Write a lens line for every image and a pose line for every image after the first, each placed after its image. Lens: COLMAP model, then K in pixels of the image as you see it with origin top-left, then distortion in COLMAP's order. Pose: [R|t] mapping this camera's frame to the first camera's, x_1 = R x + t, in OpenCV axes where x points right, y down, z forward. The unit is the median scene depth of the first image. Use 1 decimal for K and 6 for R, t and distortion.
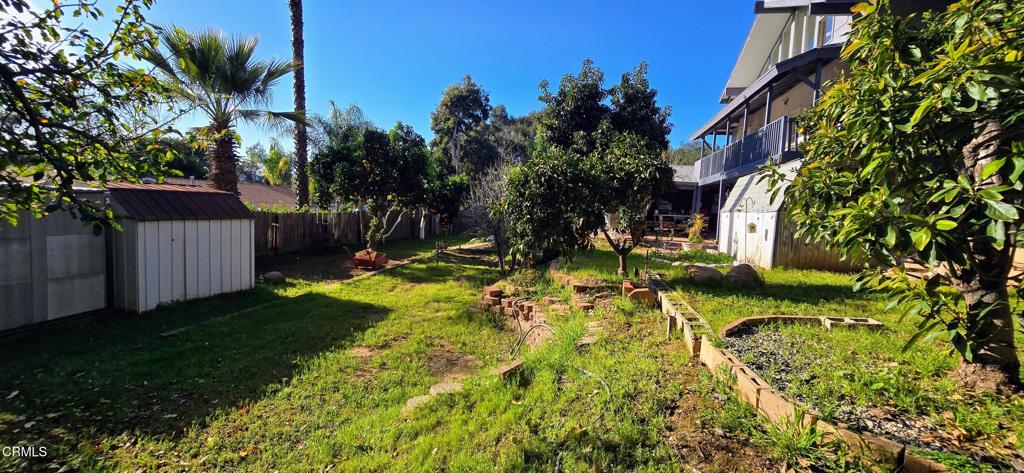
lens RADIAL K [[415.4, 0, 510.2], [0, 415.4, 236.1], [0, 0, 1]] dist [-0.001229, -0.000585]
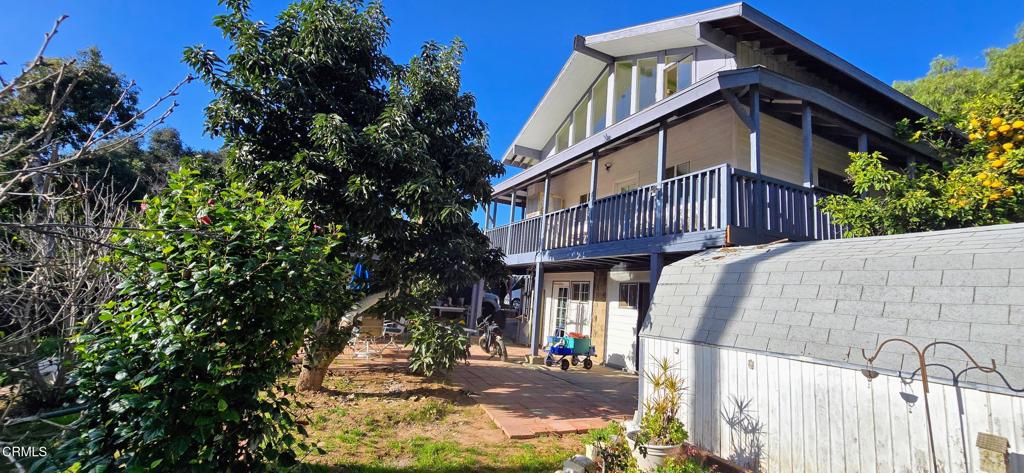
lens RADIAL K [[415.4, 0, 506.5], [0, 415.4, 237.5], [0, 0, 1]] dist [-0.001229, -0.000585]
pose [[0.787905, 0.099498, 0.607706, 0.061344], [0.002415, 0.986353, -0.164625, -0.067151], [-0.615793, 0.131176, 0.776912, 0.514867]]
